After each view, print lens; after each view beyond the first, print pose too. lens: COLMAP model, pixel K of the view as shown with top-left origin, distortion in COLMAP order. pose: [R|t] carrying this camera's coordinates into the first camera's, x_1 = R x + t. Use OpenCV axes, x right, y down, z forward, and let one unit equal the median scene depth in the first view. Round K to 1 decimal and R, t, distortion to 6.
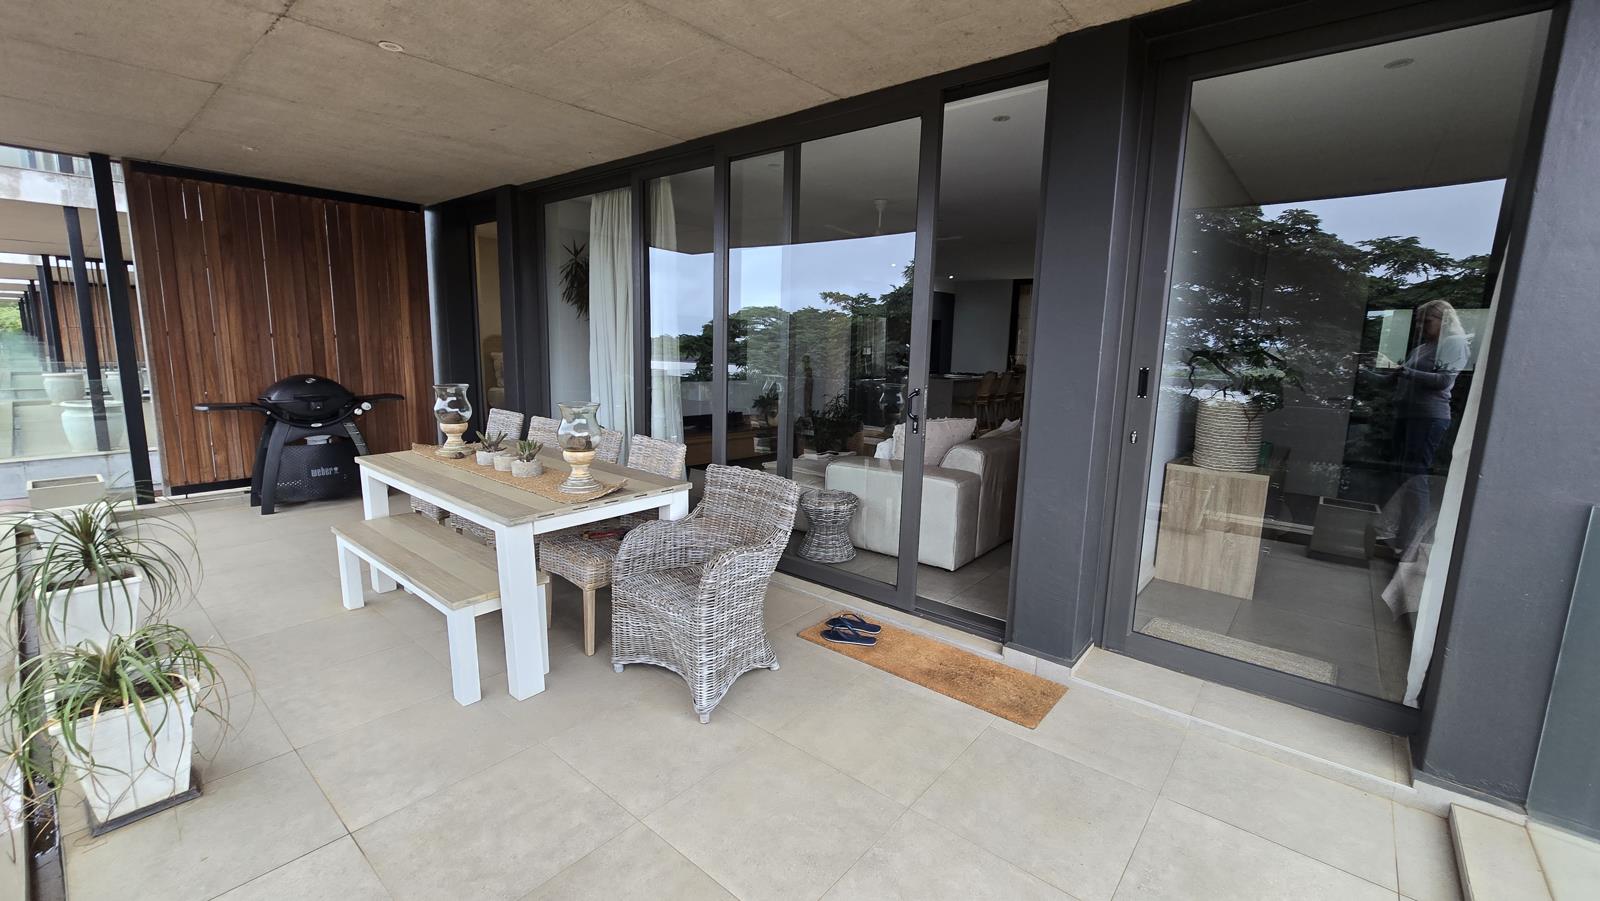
lens RADIAL K [[655.8, 0, 801.5], [0, 655.8, 449.3], [0, 0, 1]] dist [-0.002364, -0.000339]
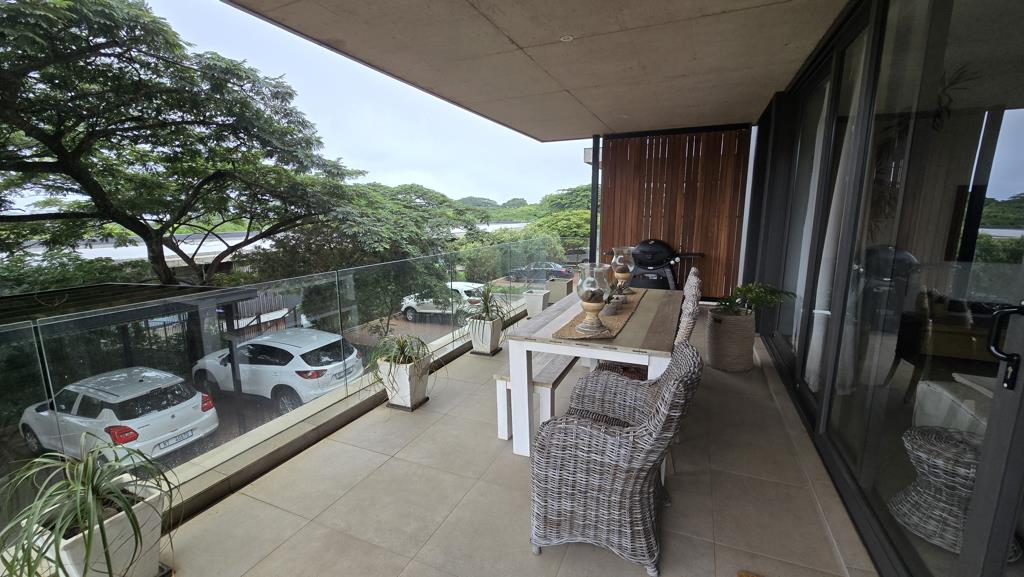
lens RADIAL K [[419.7, 0, 513.0], [0, 419.7, 287.7], [0, 0, 1]] dist [-0.002364, -0.000339]
pose [[0.285843, 0.142108, -0.947681, 0.241241], [-0.144882, 0.983984, 0.103852, -0.053424], [0.947261, 0.107617, 0.301854, 0.361206]]
